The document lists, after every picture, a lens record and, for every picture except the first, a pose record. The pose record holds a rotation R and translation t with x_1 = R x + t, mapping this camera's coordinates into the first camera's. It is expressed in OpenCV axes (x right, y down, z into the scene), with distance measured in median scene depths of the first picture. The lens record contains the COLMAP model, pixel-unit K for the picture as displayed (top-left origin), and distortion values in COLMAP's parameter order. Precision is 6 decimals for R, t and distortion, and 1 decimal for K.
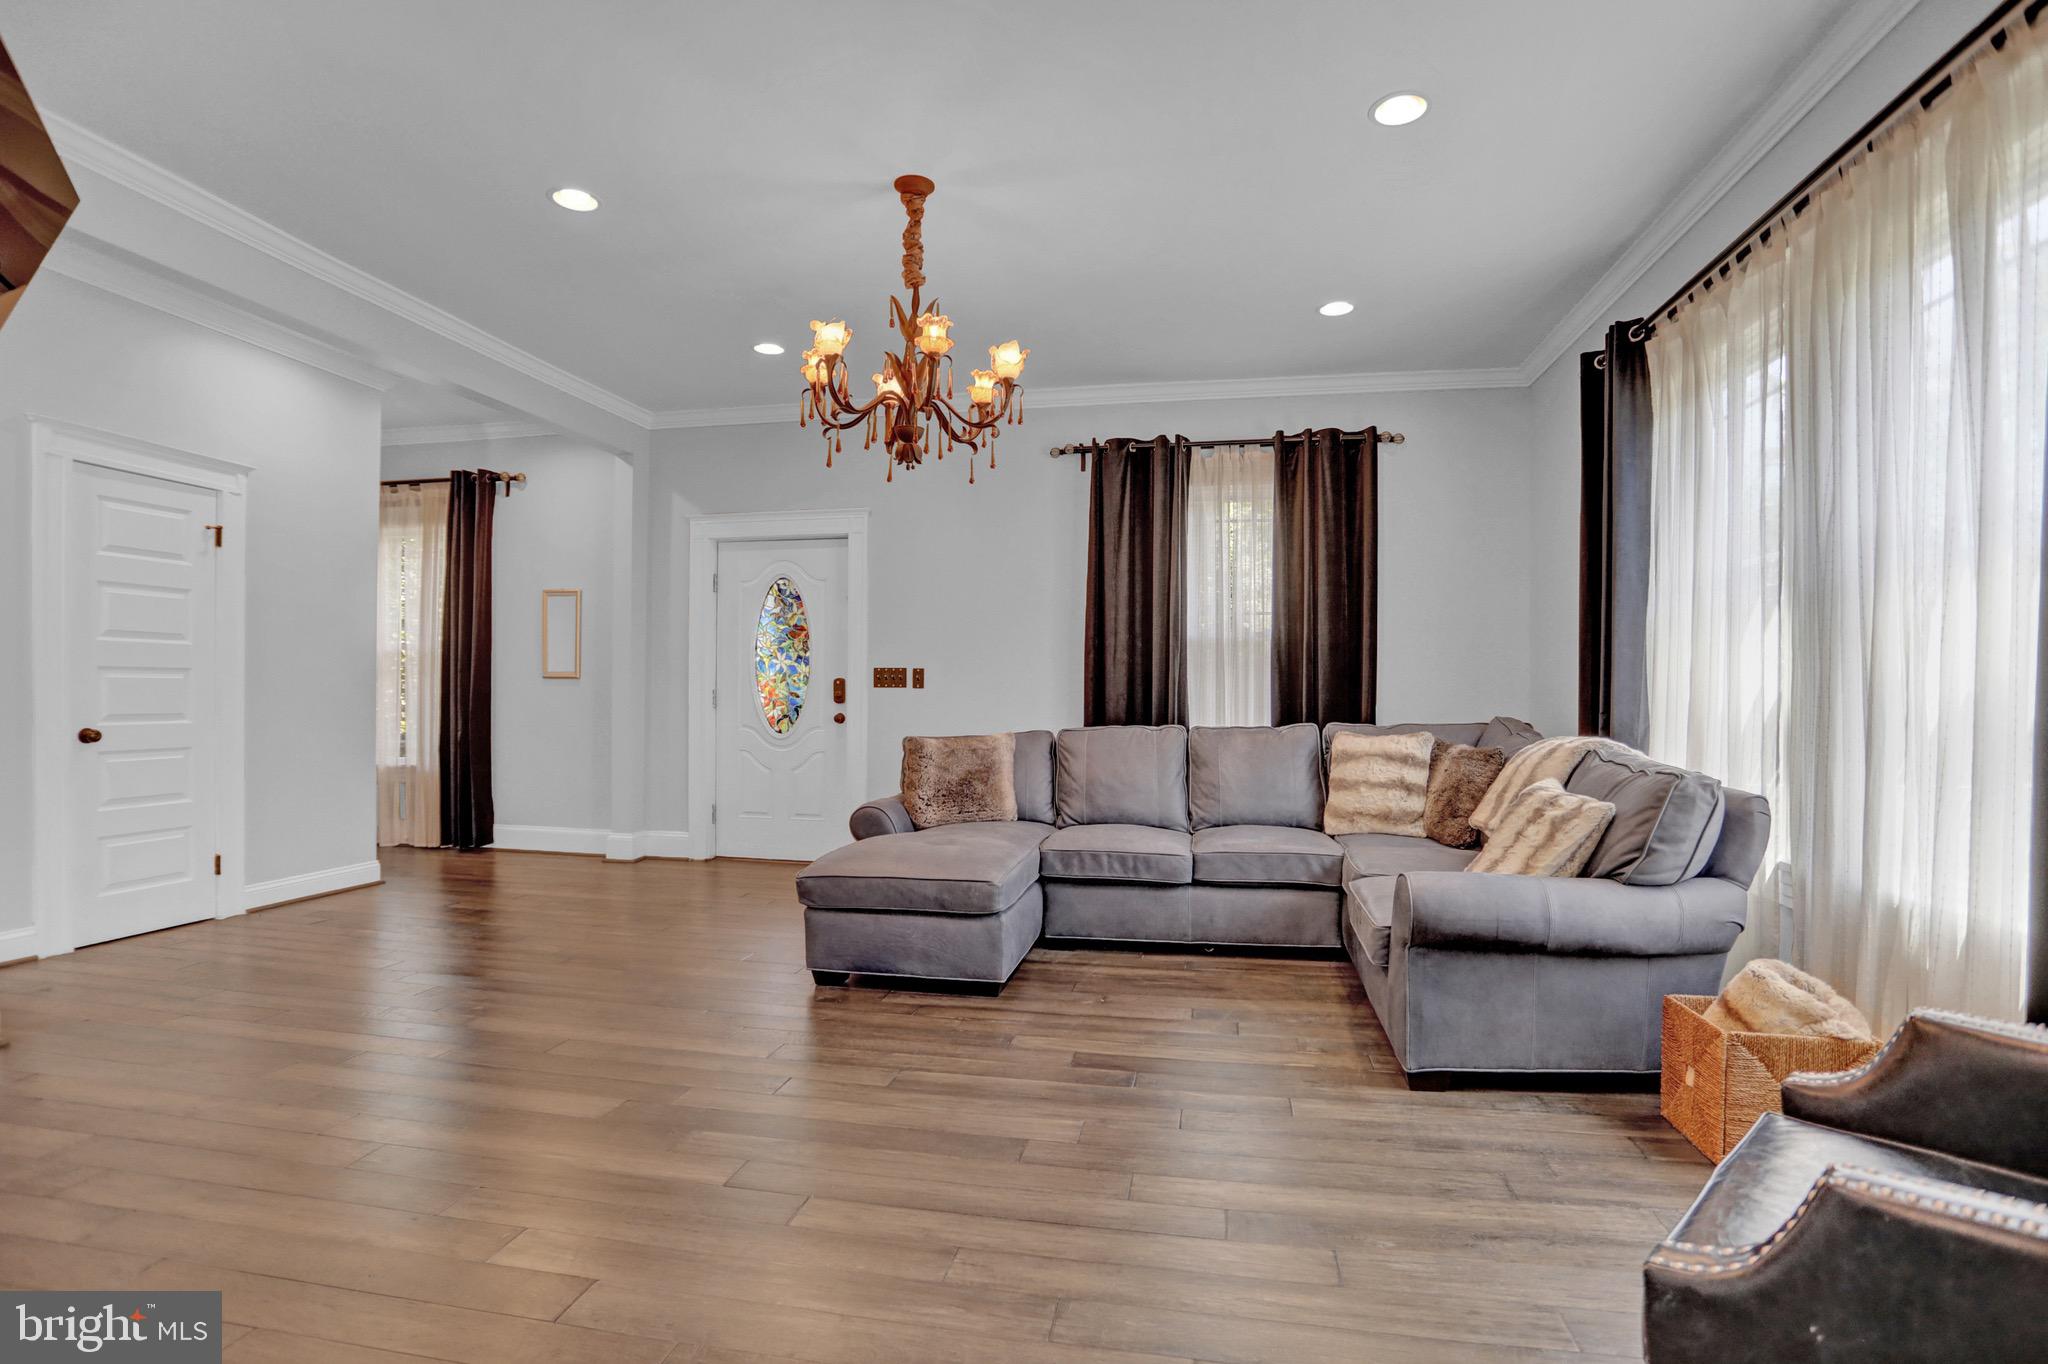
lens RADIAL K [[974.7, 0, 1024.0], [0, 974.7, 682.0], [0, 0, 1]] dist [-0.061313, 0.019071]
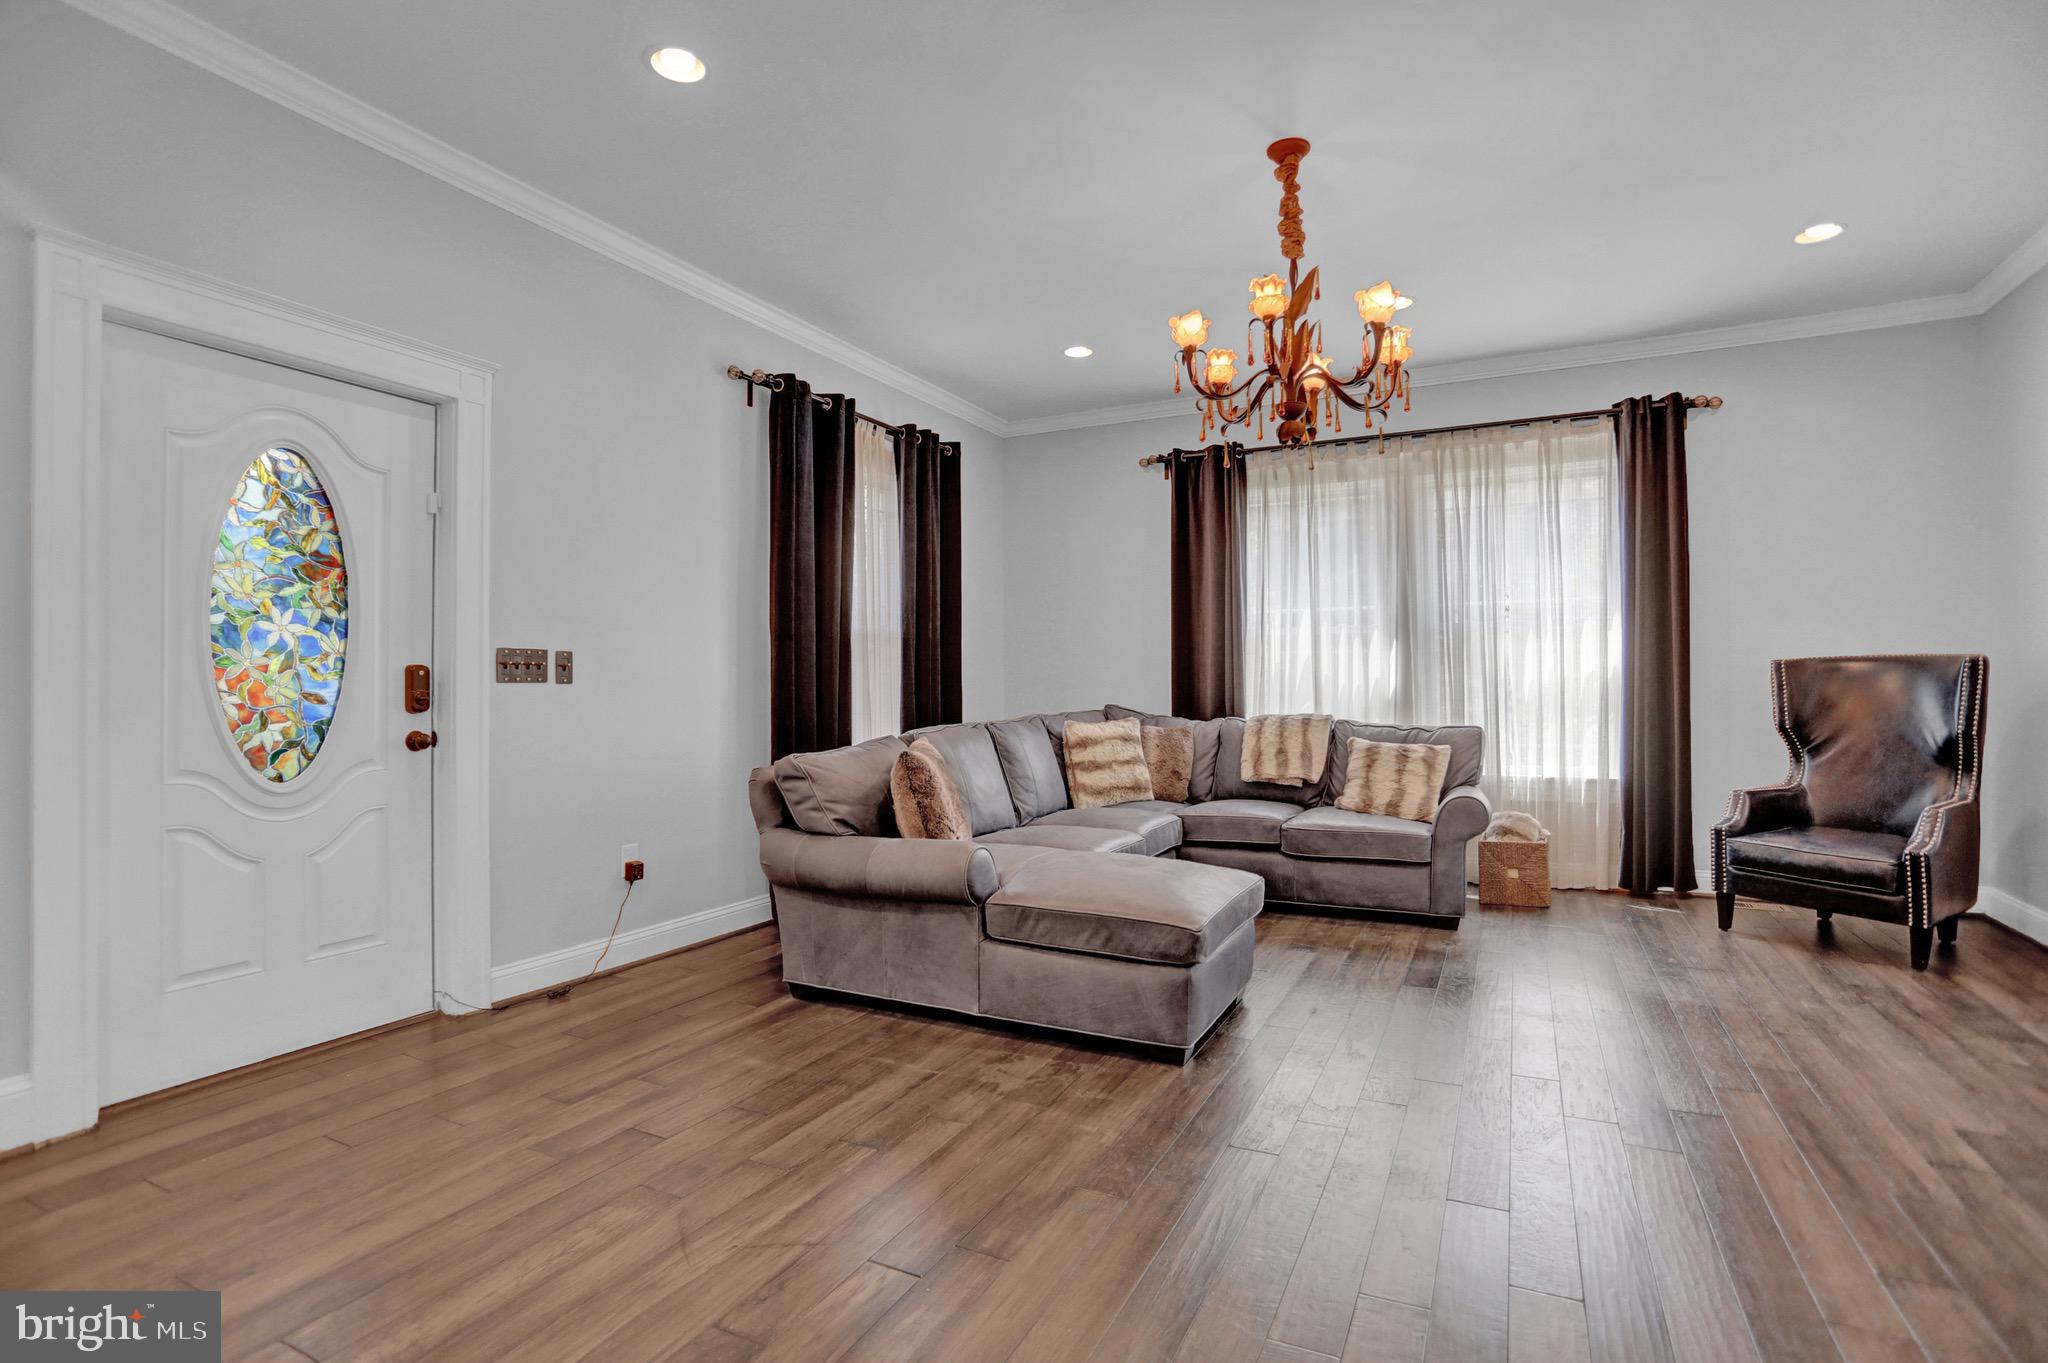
lens RADIAL K [[974.7, 0, 1024.0], [0, 974.7, 681.5], [0, 0, 1]] dist [-0.061313, 0.019071]
pose [[0.280962, -0.001109, 0.959718, -0.629246], [-0.007744, 0.999964, 0.003423, 0.000638], [-0.959688, -0.008394, 0.280944, 0.572052]]
